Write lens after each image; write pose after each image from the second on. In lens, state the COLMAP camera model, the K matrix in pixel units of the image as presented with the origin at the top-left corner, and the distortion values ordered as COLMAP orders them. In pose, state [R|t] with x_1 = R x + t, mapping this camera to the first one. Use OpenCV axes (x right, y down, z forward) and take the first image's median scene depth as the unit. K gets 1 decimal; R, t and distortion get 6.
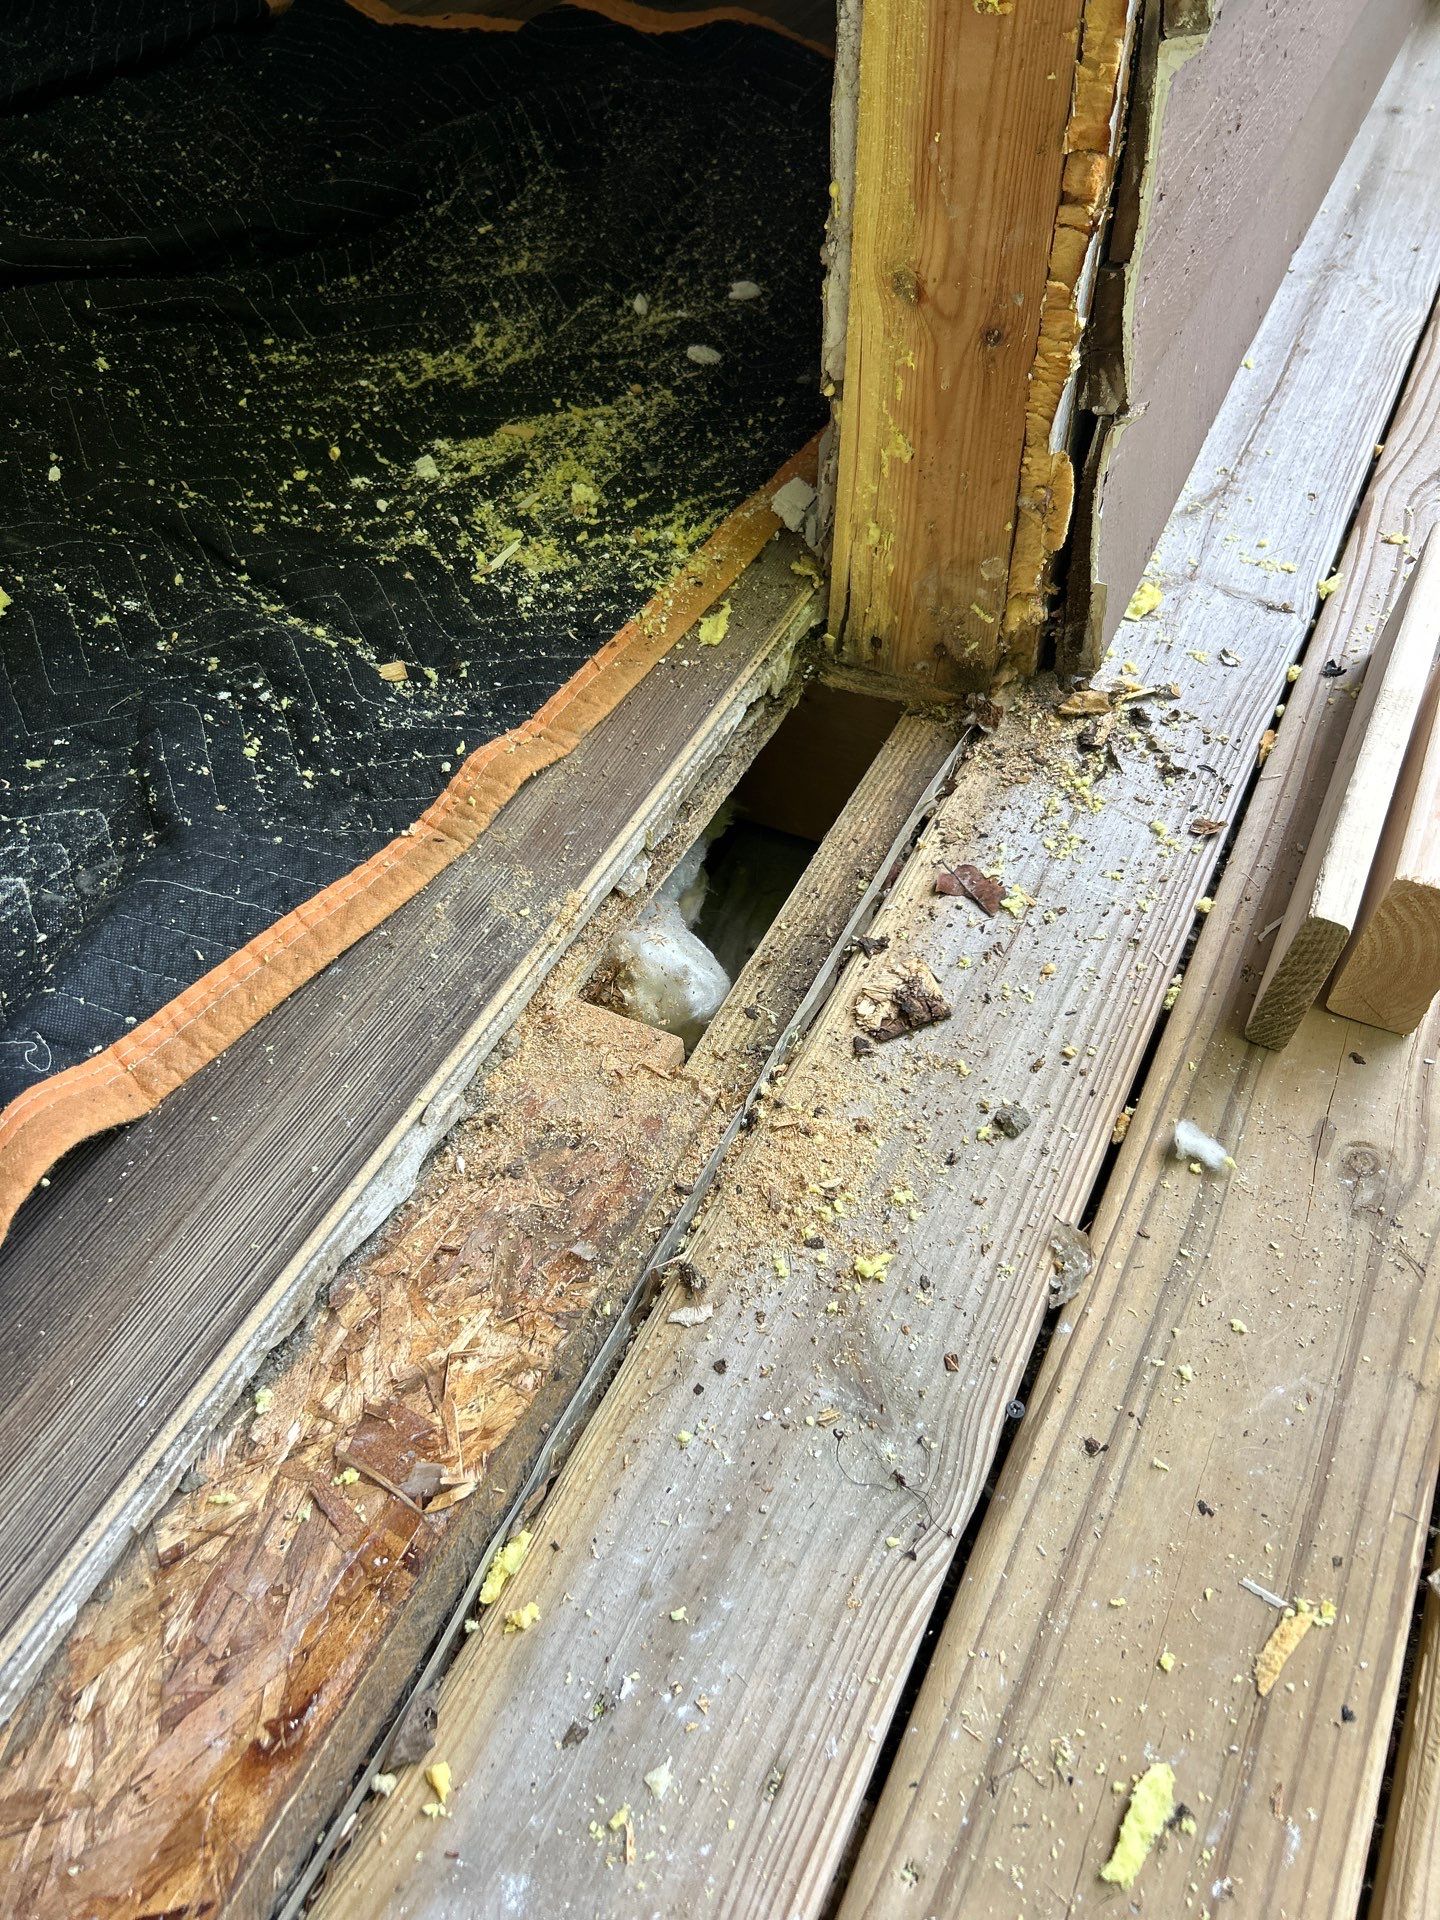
lens RADIAL K [[1437.2, 0, 720.0], [0, 1437.2, 960.0], [0, 0, 1]] dist [0.034376, -0.067510]
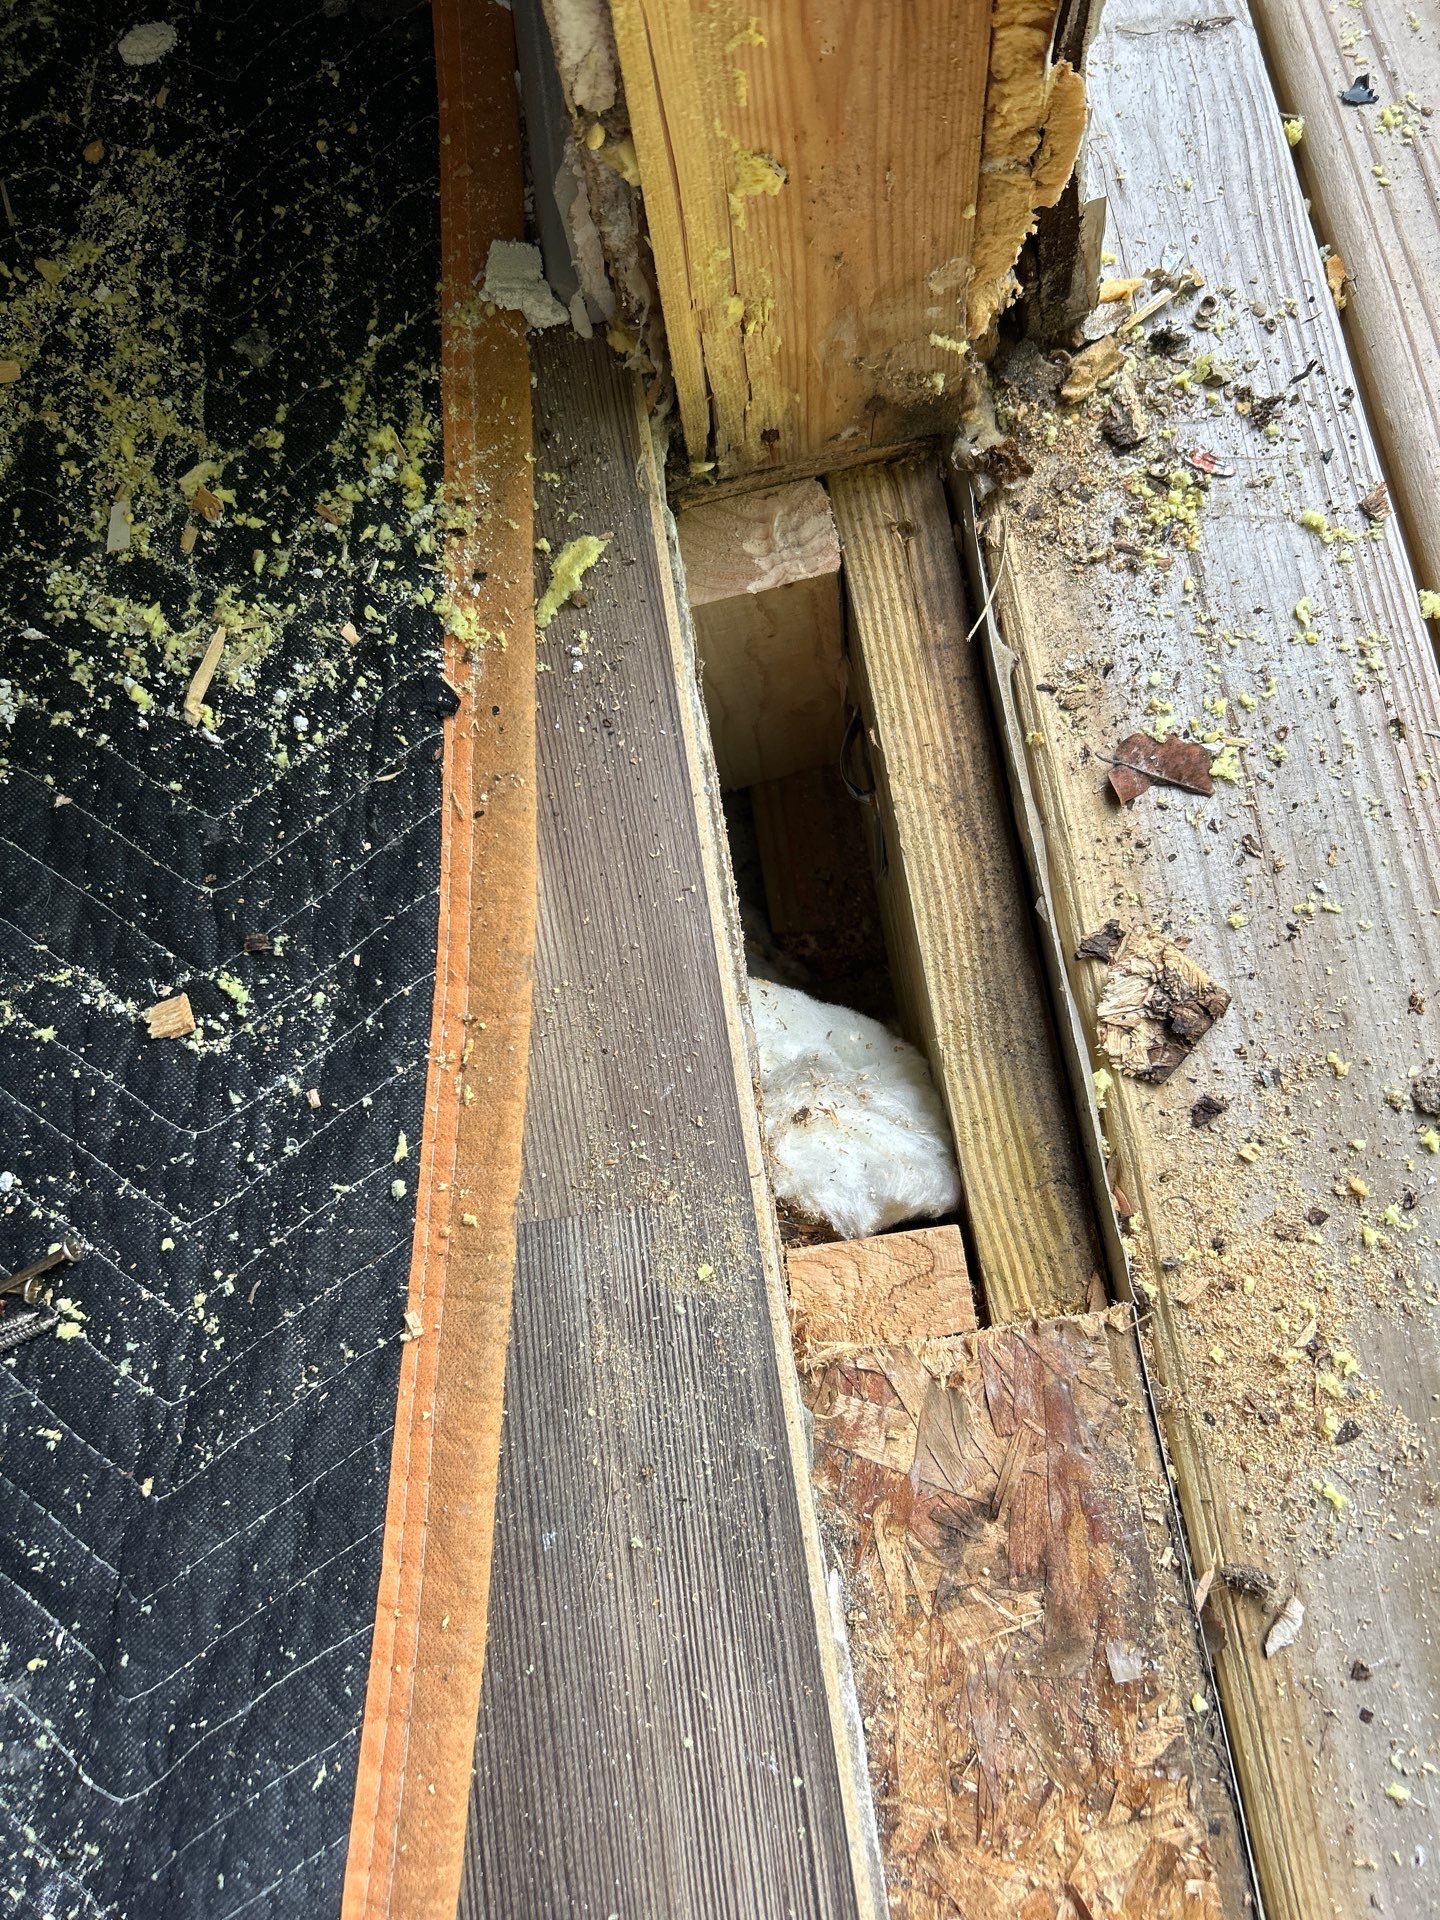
lens RADIAL K [[1437.2, 0, 720.0], [0, 1437.2, 960.0], [0, 0, 1]] dist [0.034376, -0.067510]
pose [[0.822706, -0.564572, 0.066427, -0.092565], [0.487747, 0.761070, 0.427639, -0.384411], [-0.291988, -0.319422, 0.901506, 0.438637]]
